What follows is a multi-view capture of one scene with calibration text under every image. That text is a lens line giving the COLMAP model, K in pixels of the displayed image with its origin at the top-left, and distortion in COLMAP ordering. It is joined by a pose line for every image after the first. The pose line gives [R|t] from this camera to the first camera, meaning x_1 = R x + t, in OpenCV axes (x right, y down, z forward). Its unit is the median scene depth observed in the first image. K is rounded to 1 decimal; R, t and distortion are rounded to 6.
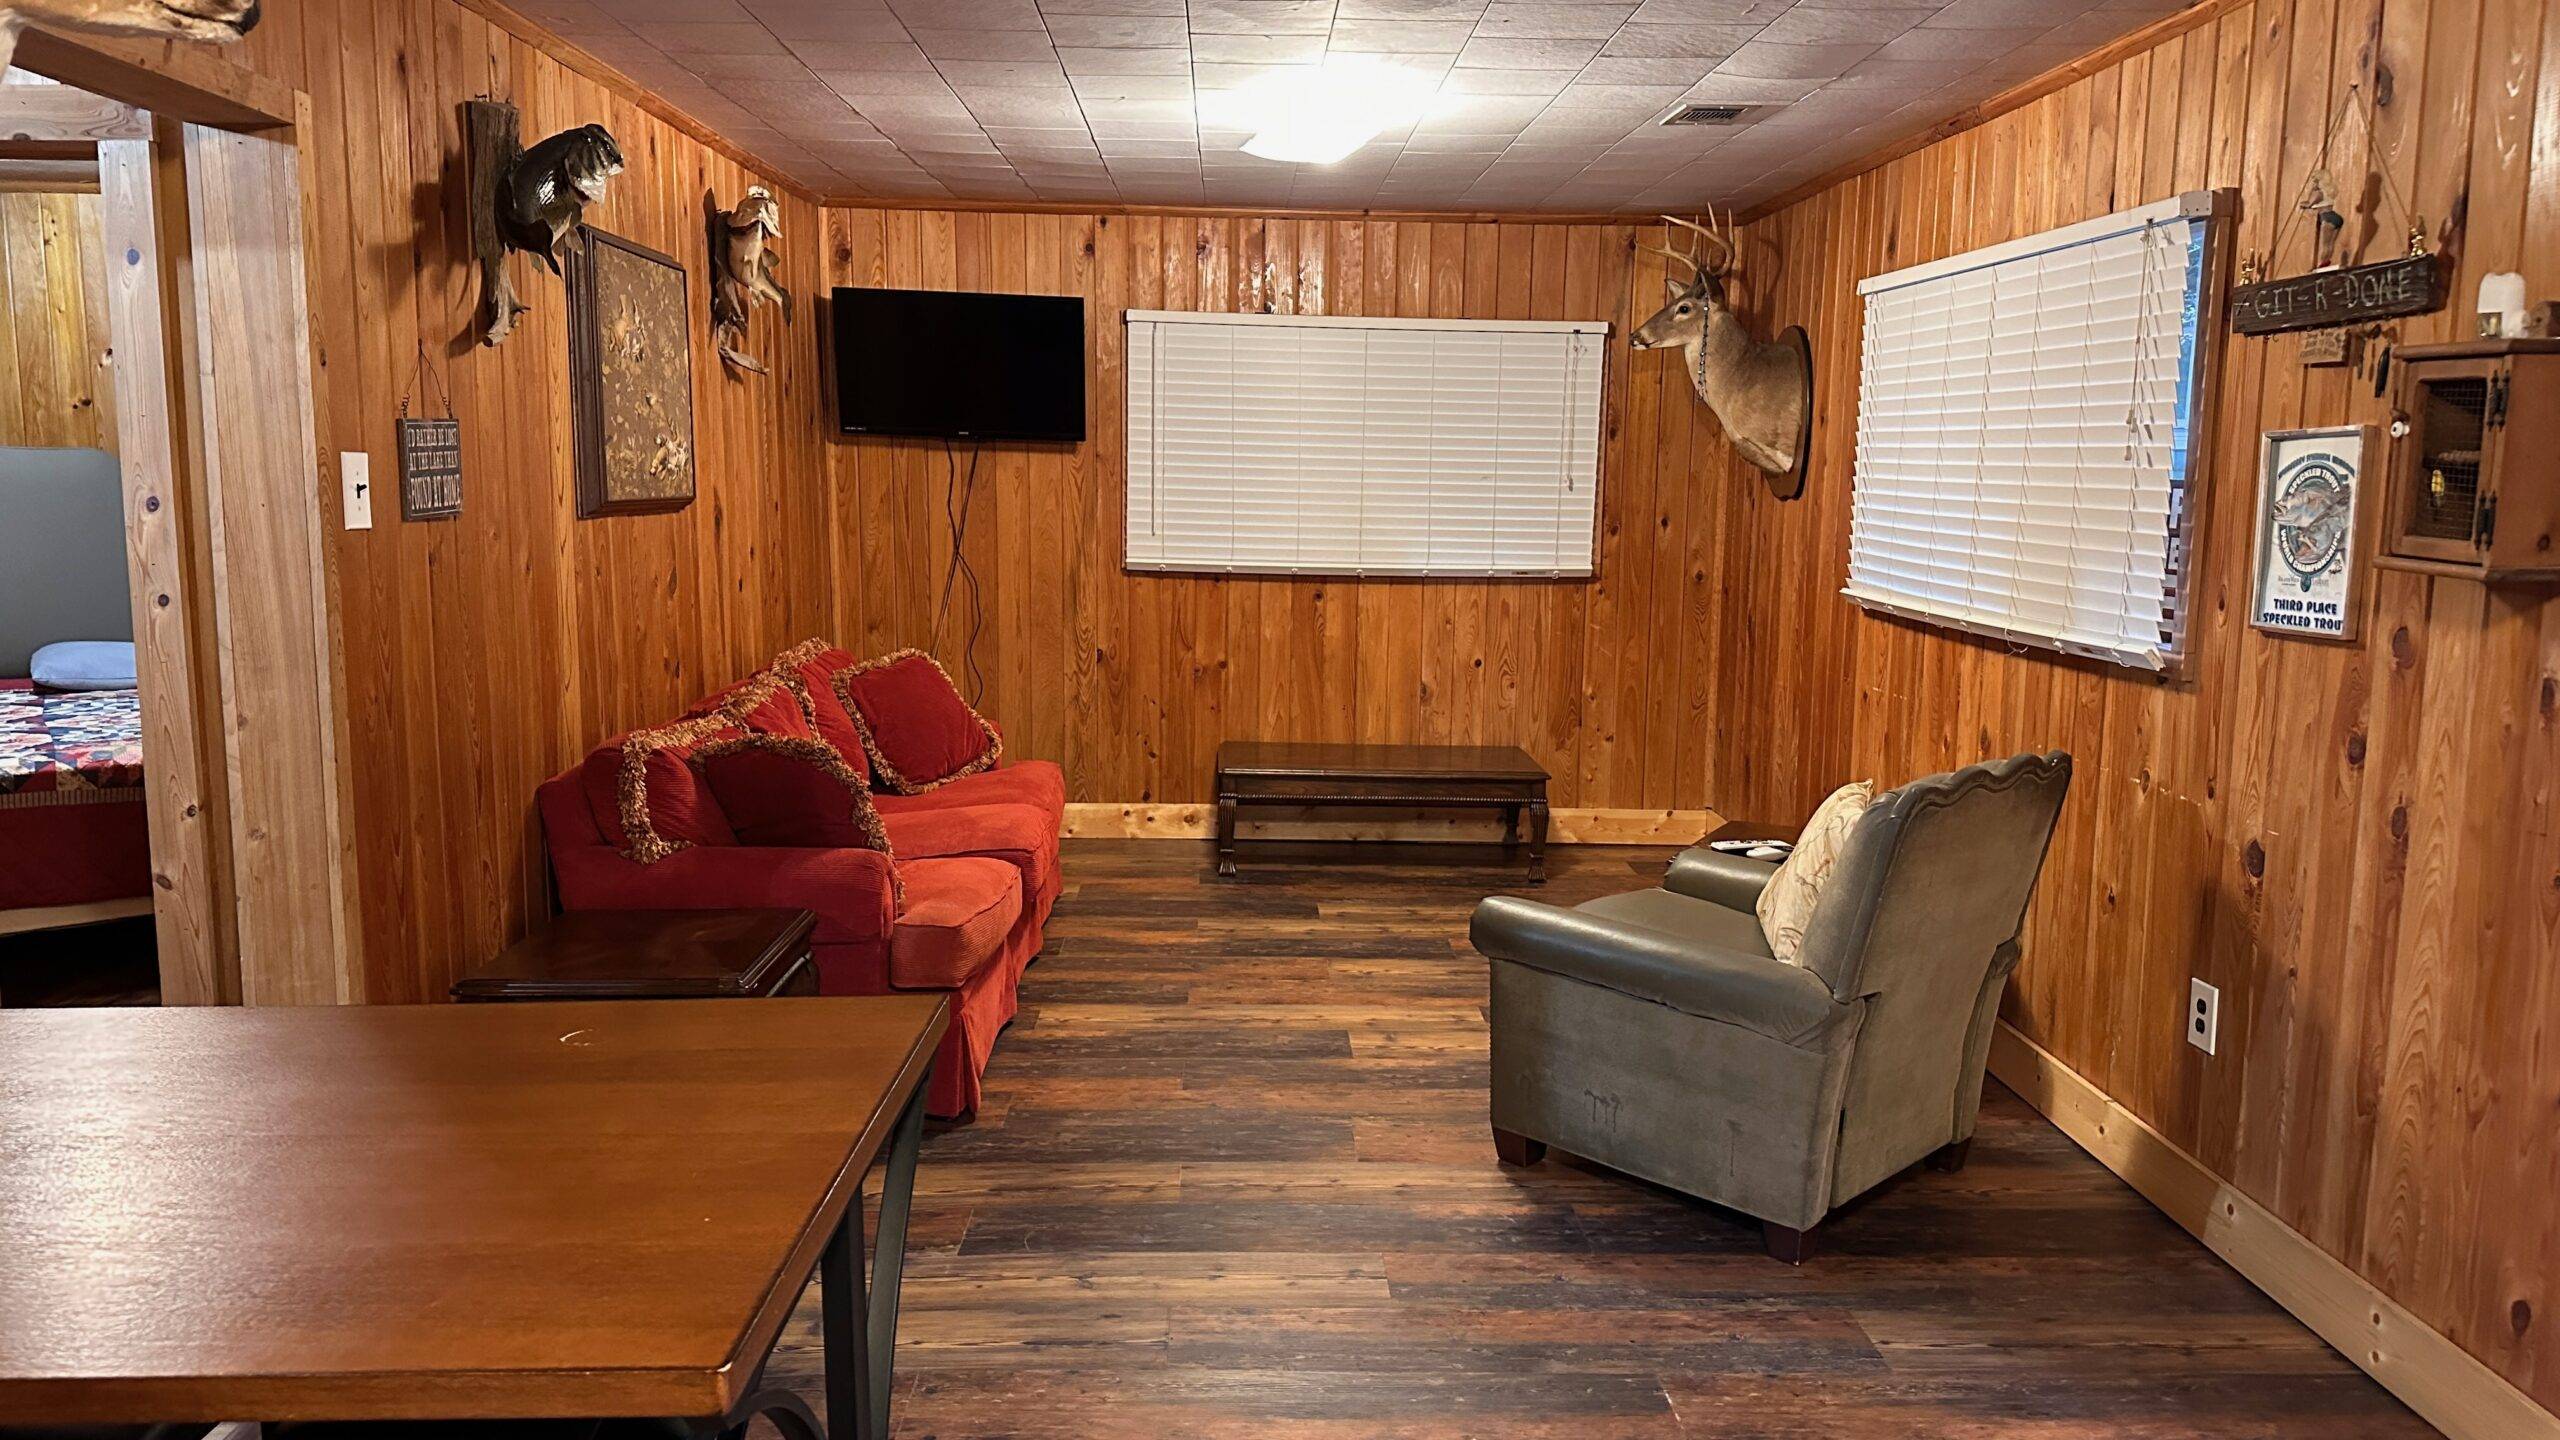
lens RADIAL K [[1800.7, 0, 1272.2], [0, 1800.7, 724.5], [0, 0, 1]] dist [0.044047, -0.041817]
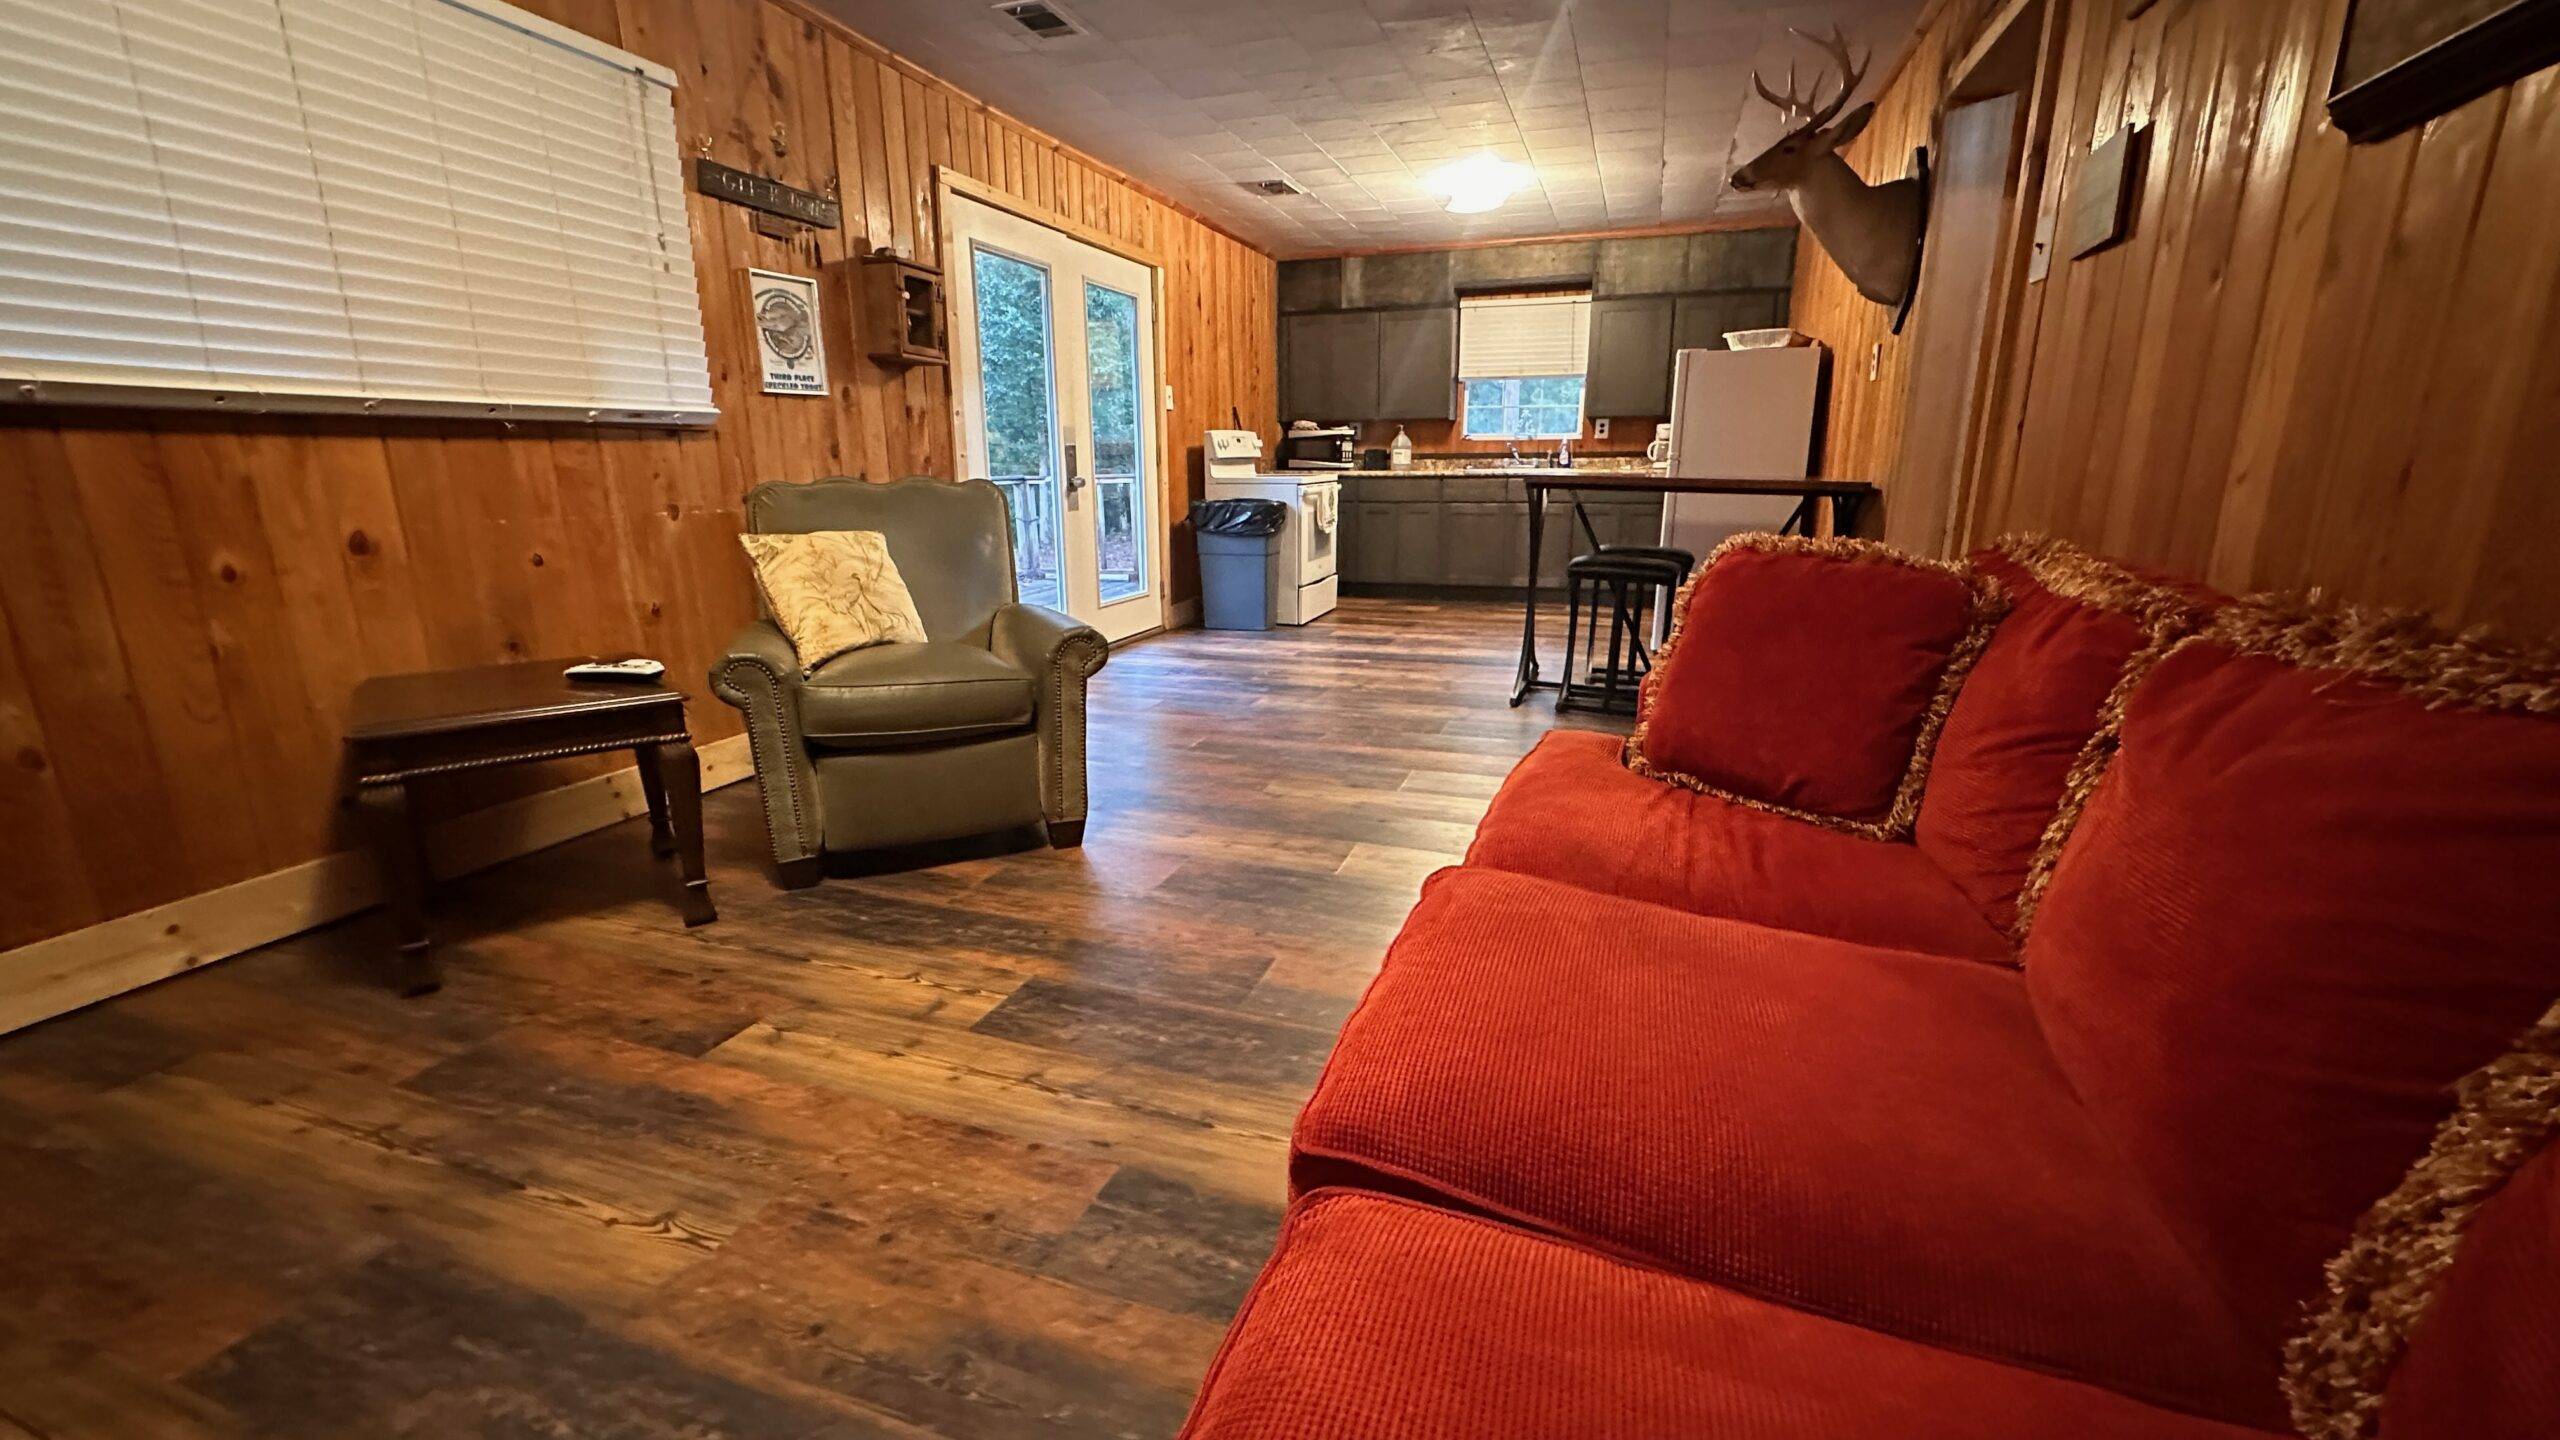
lens RADIAL K [[1029.6, 0, 1275.1], [0, 1029.6, 717.5], [0, 0, 1]] dist [-0.003842, 0.000700]
pose [[-0.934761, -0.095823, 0.342110, -0.222837], [0.041404, 0.926997, 0.372776, -0.092242], [-0.352855, 0.362621, -0.862554, 1.499983]]
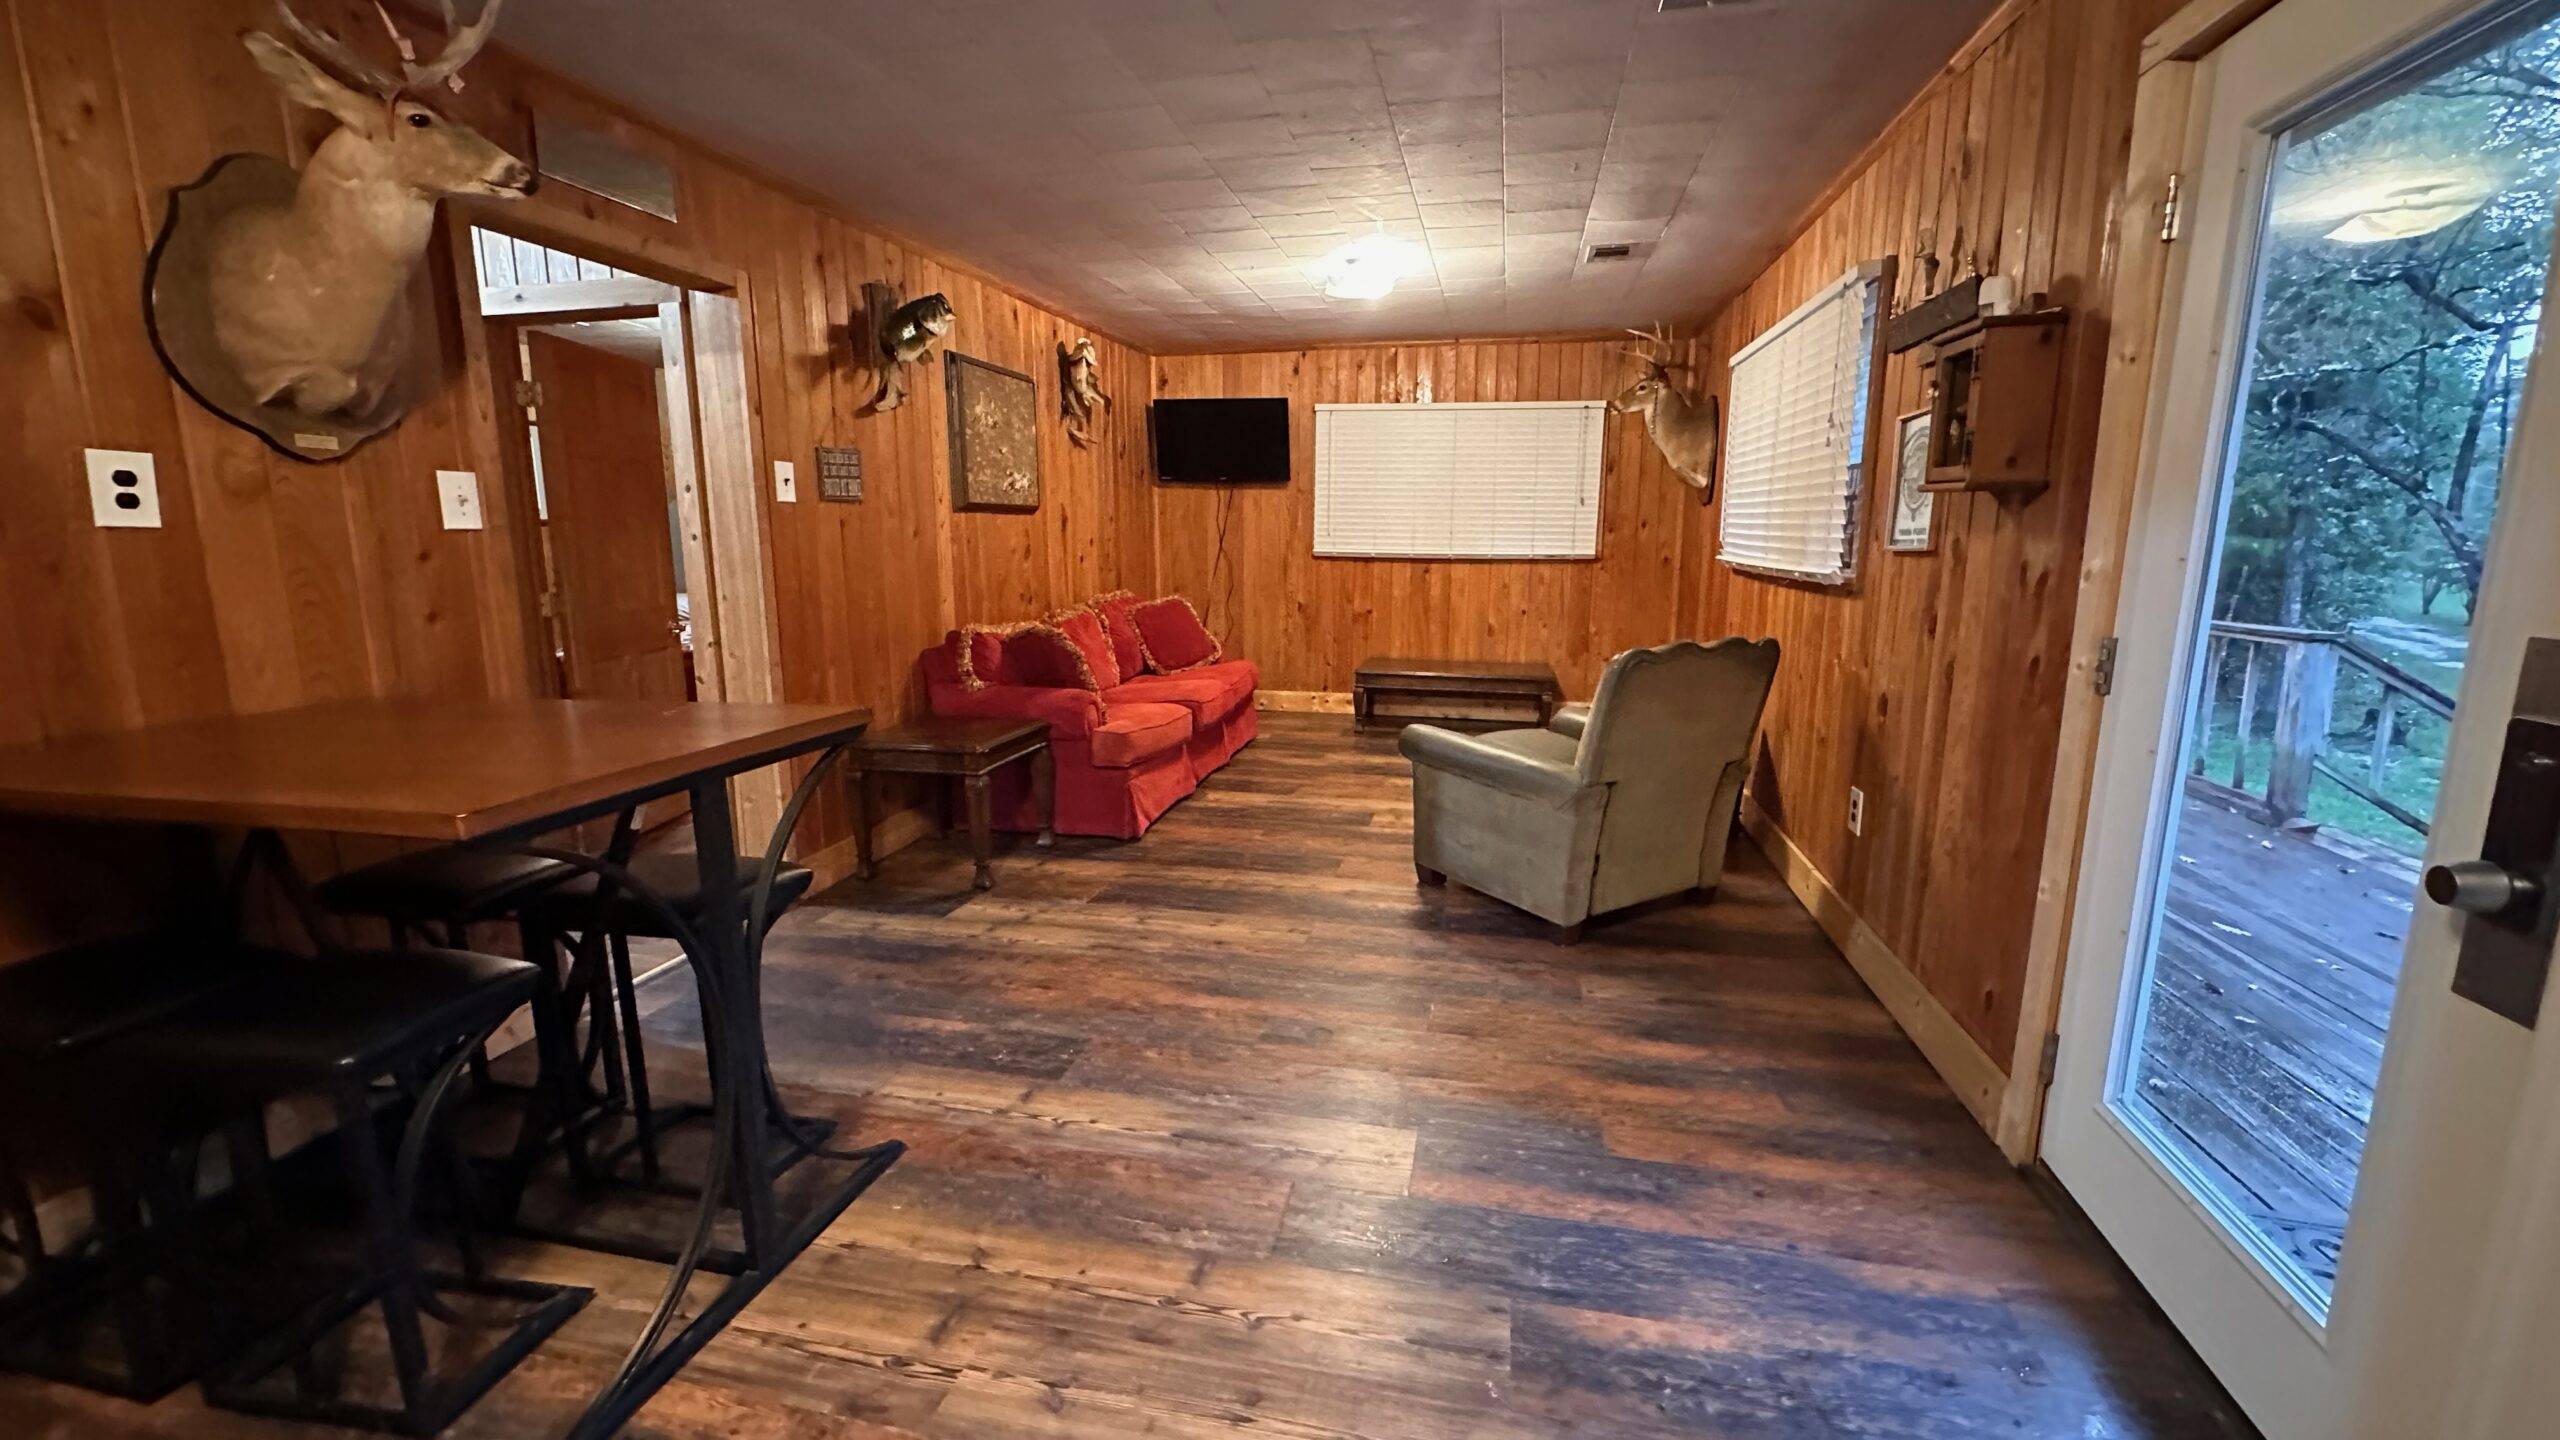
lens RADIAL K [[1029.6, 0, 1276.3], [0, 1029.6, 710.2], [0, 0, 1]] dist [-0.003842, 0.000700]
pose [[0.969751, 0.030141, -0.242229, 0.220063], [-0.022976, 0.999212, 0.032354, 0.053248], [0.243014, -0.025810, 0.969679, 0.043938]]
